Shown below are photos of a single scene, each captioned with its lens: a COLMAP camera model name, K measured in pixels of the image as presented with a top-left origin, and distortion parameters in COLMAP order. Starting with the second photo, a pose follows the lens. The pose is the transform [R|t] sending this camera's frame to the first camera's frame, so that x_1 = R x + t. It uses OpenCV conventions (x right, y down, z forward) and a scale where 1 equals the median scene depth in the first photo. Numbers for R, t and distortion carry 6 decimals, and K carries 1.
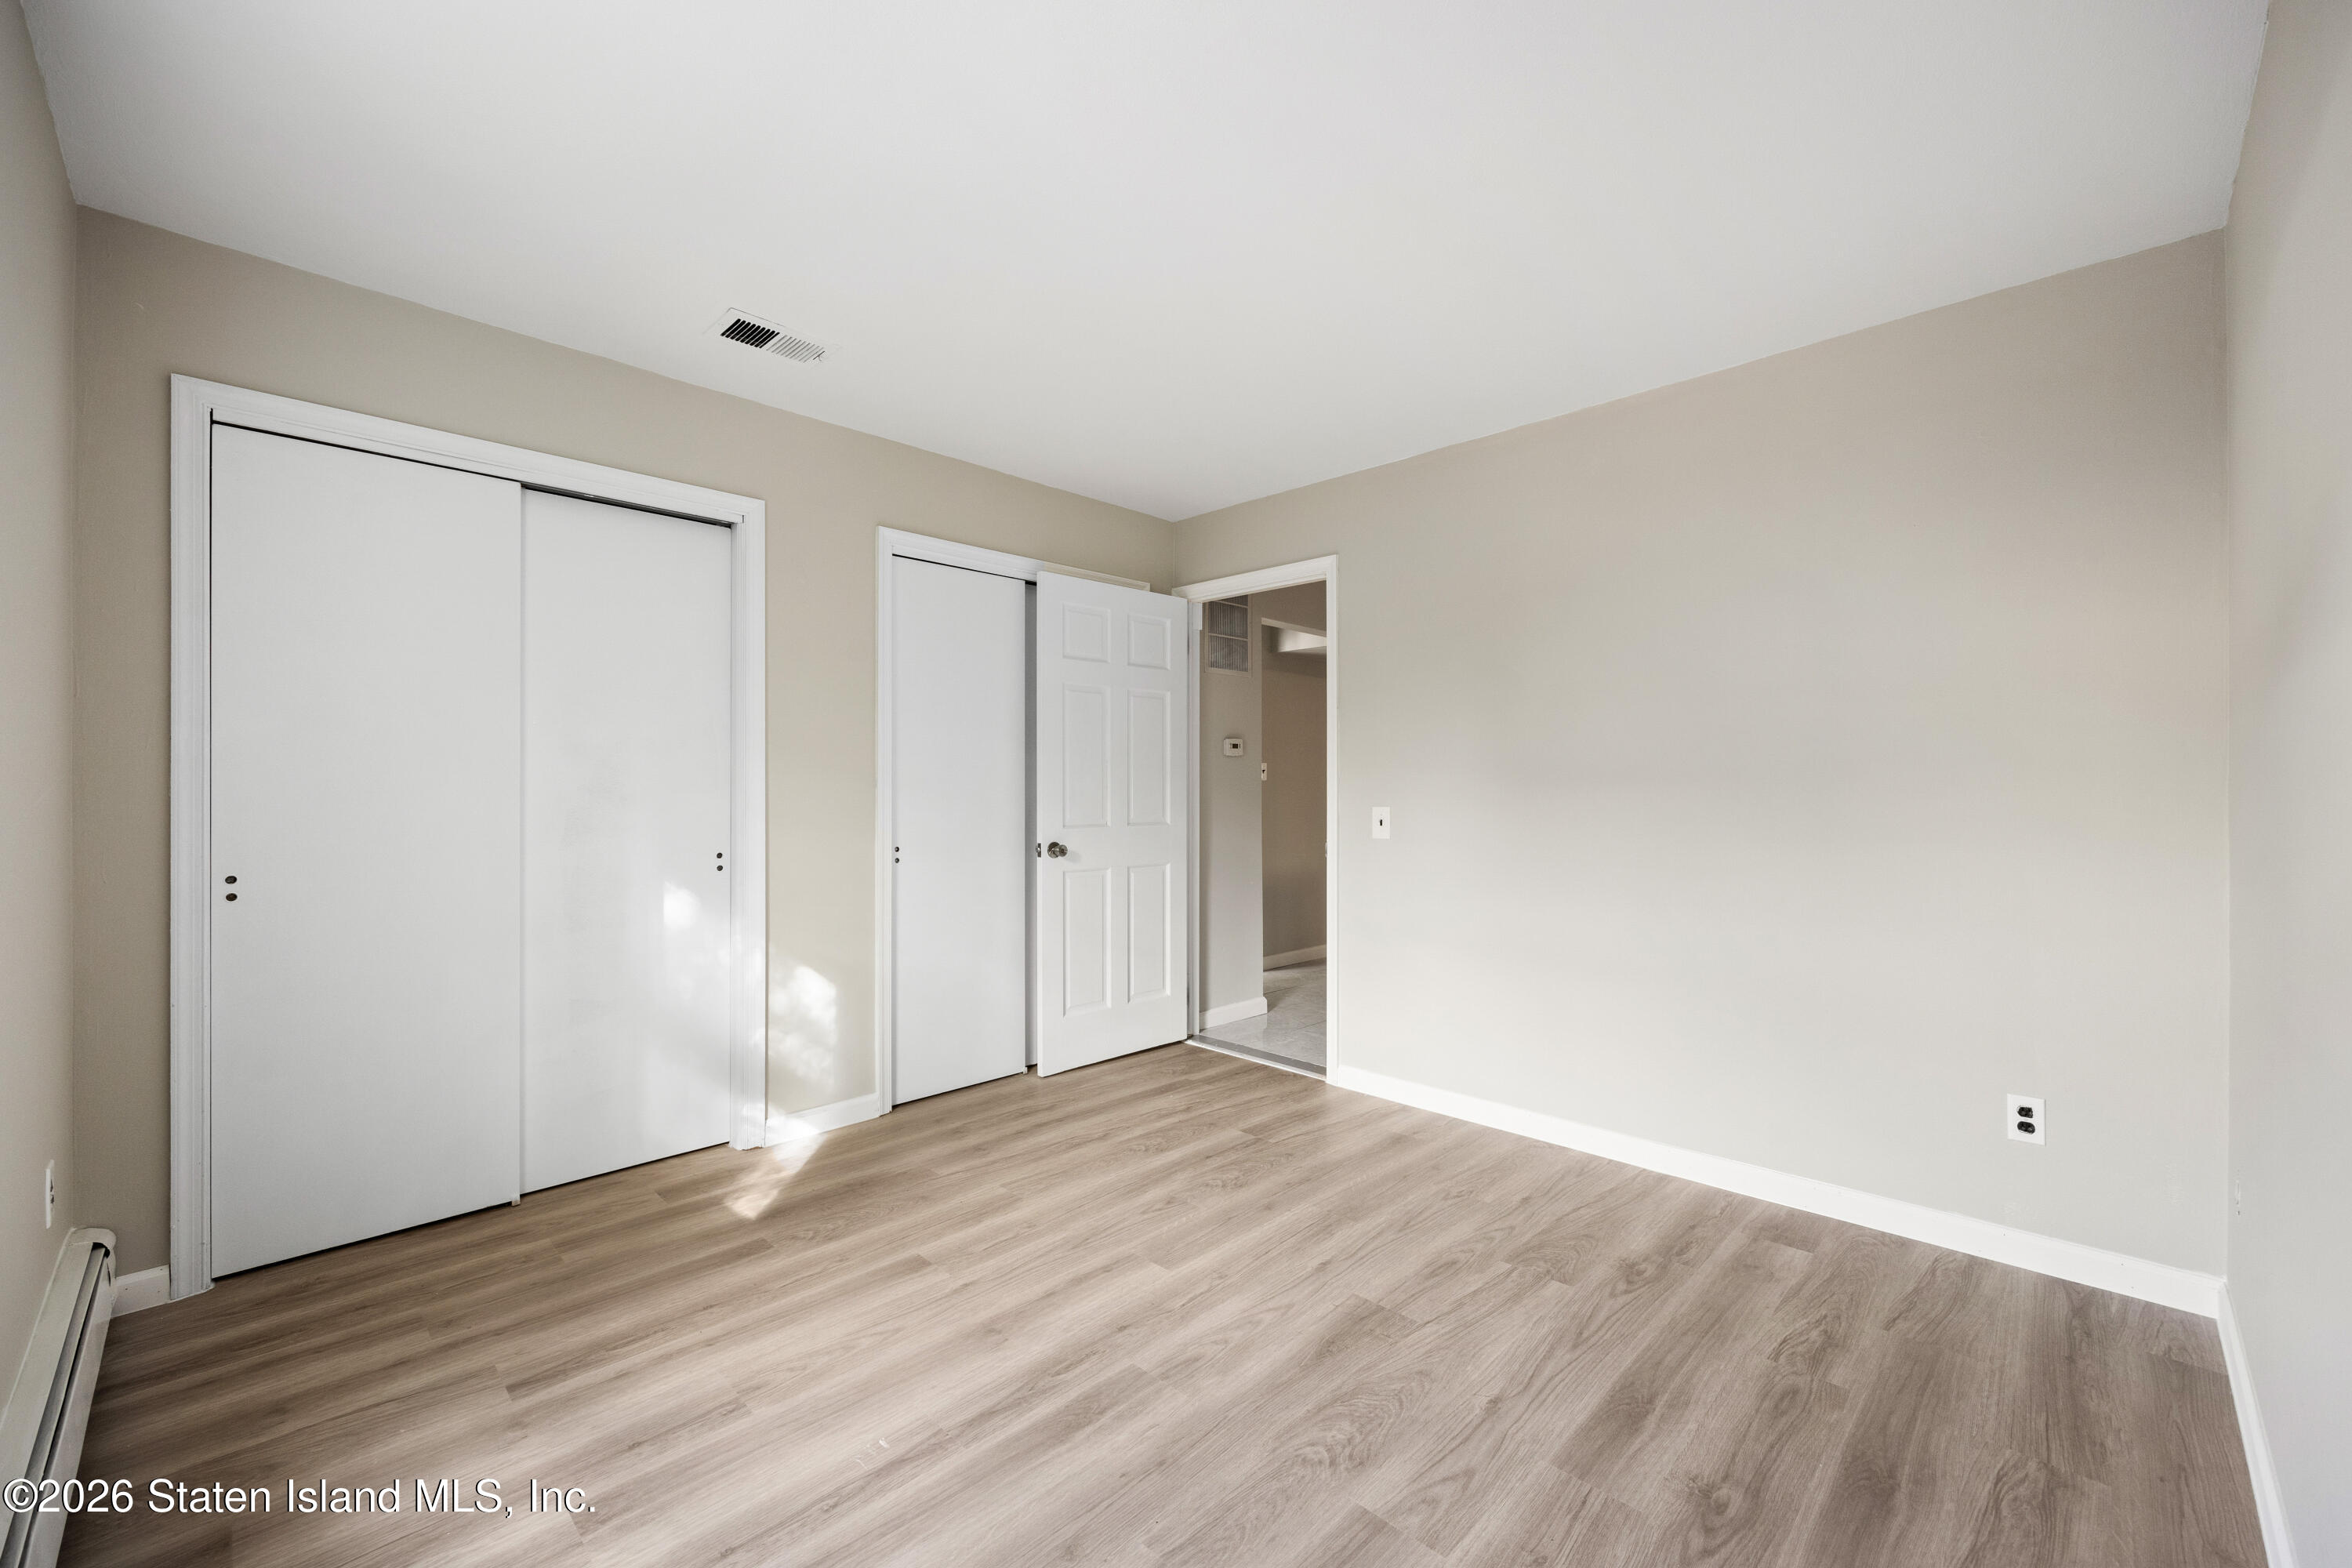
lens RADIAL K [[949.2, 0, 1175.9], [0, 949.2, 789.2], [0, 0, 1]] dist [0.000107, 0.000012]
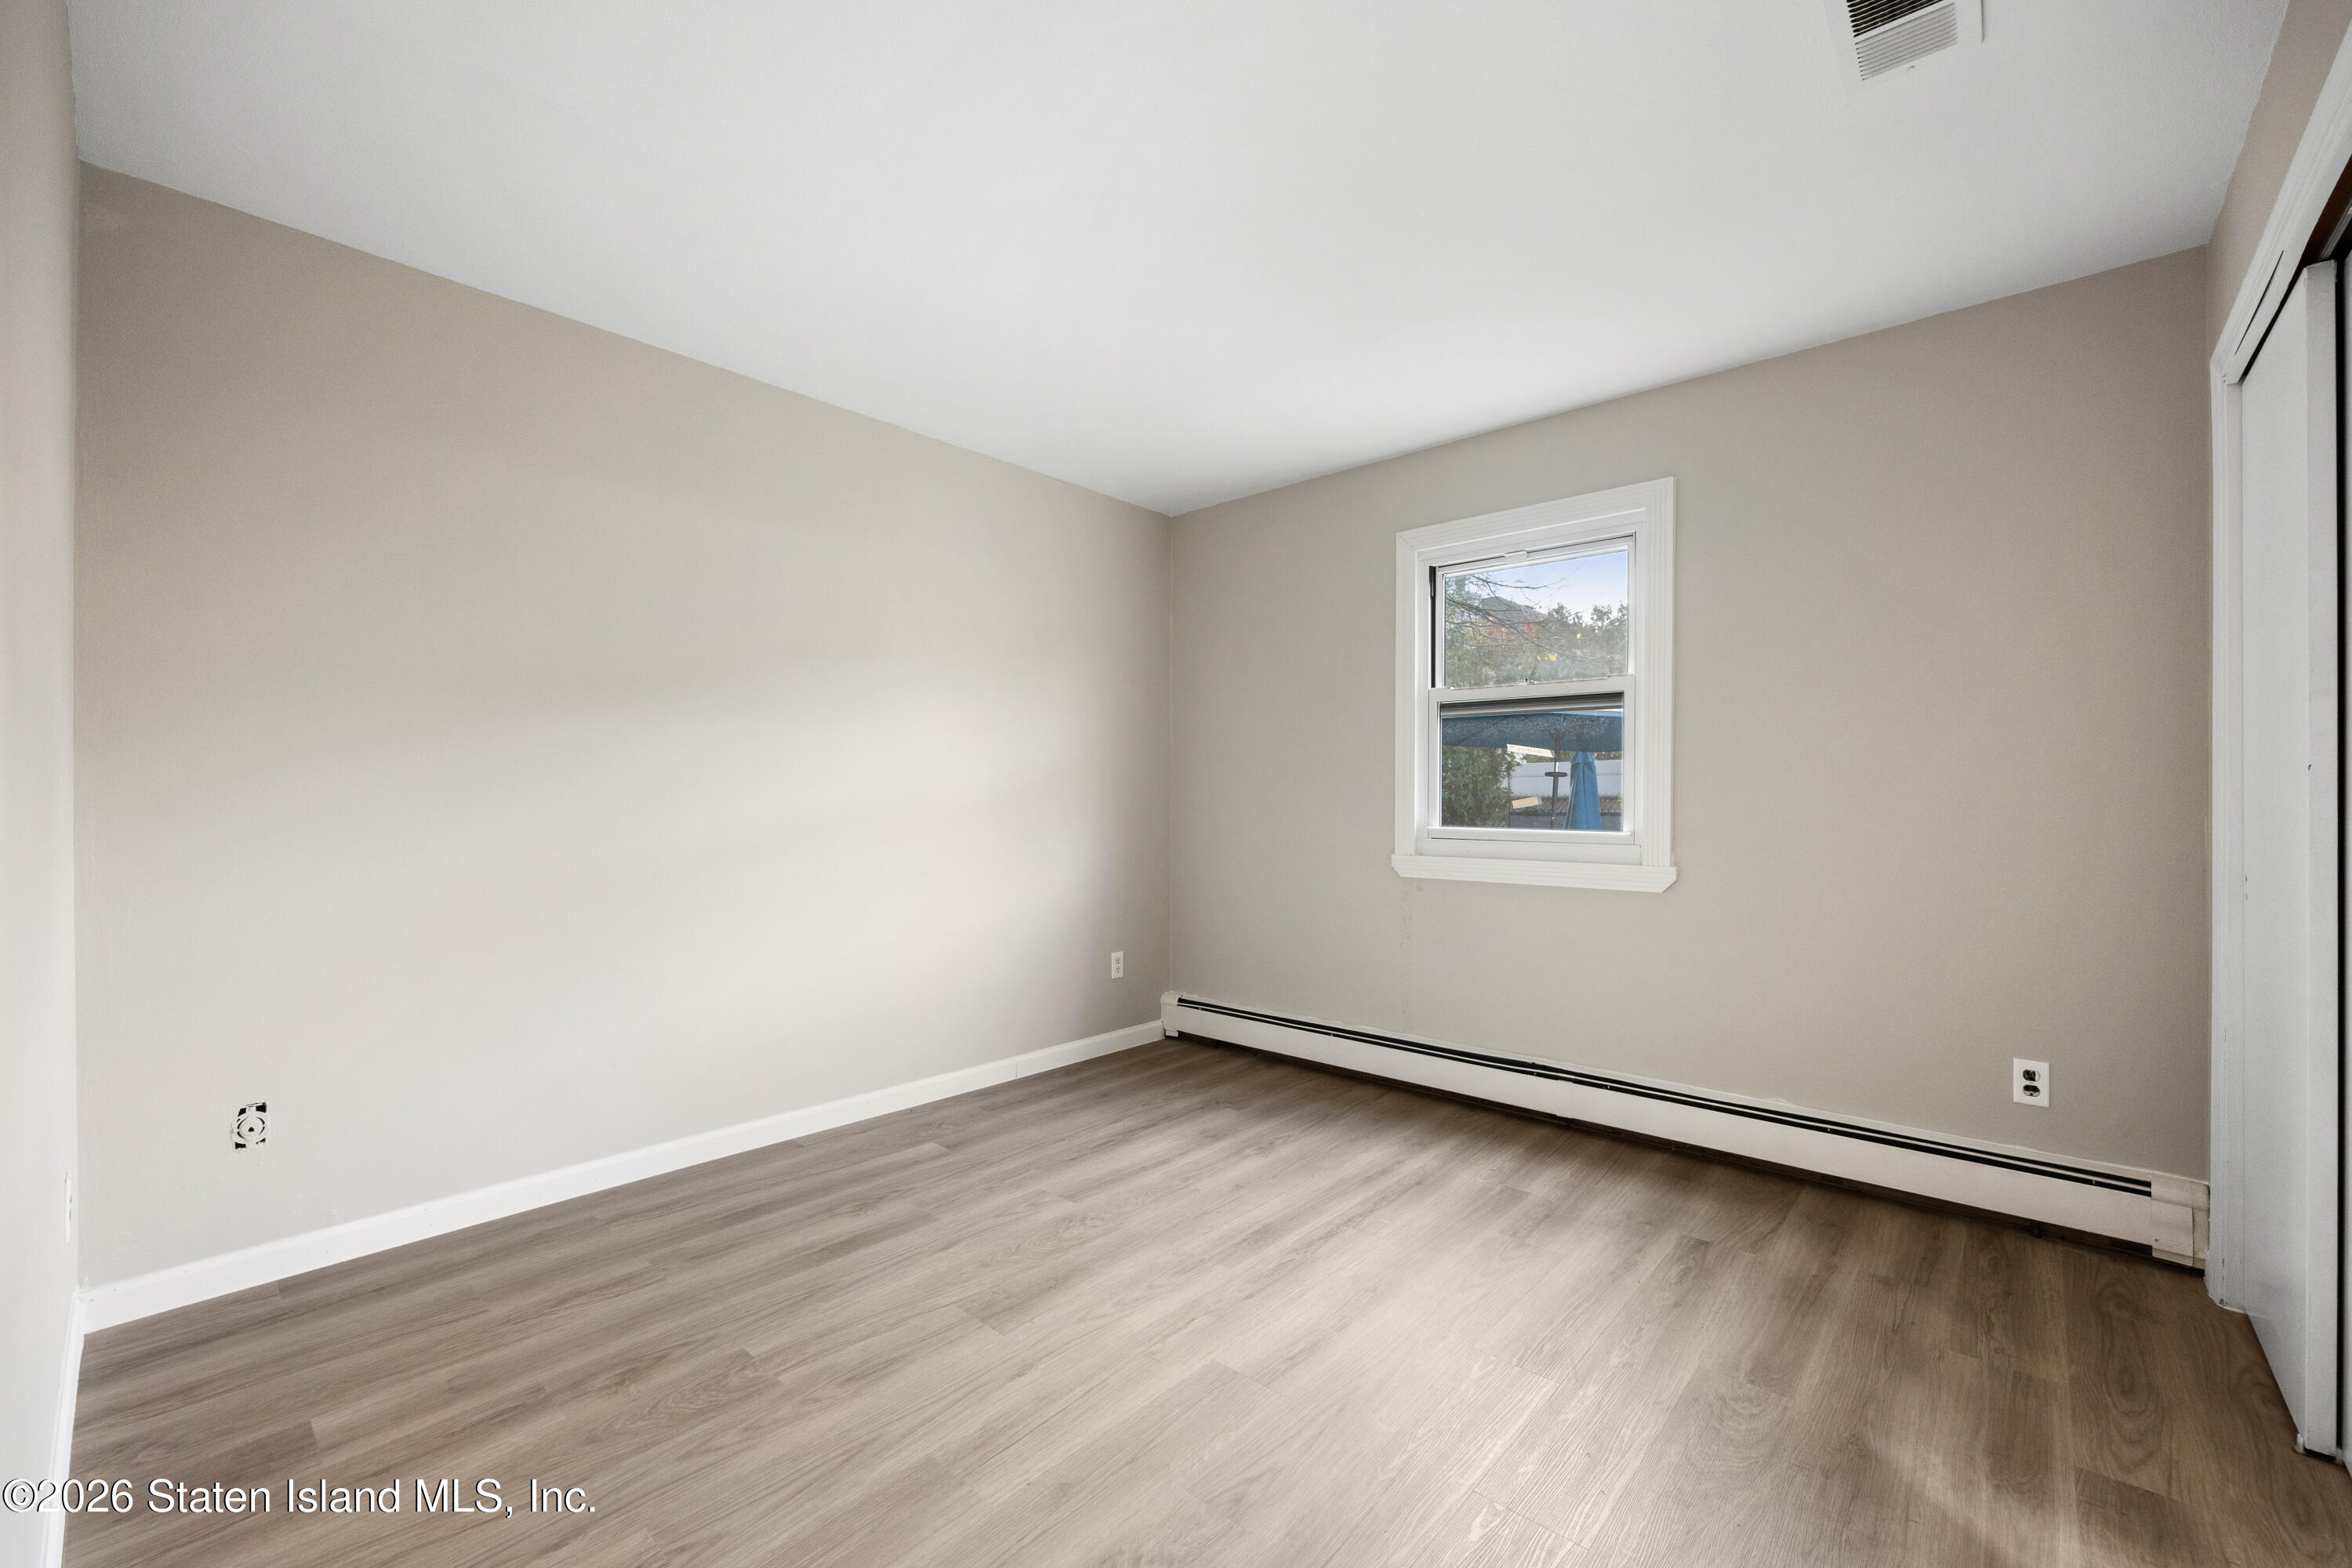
lens RADIAL K [[949.2, 0, 1175.8], [0, 949.2, 793.4], [0, 0, 1]] dist [0.000107, 0.000012]
pose [[-0.998881, -0.005887, -0.046932, 0.080294], [-0.005550, 0.999958, -0.007311, 0.032357], [0.046973, -0.007043, -0.998871, 2.162824]]
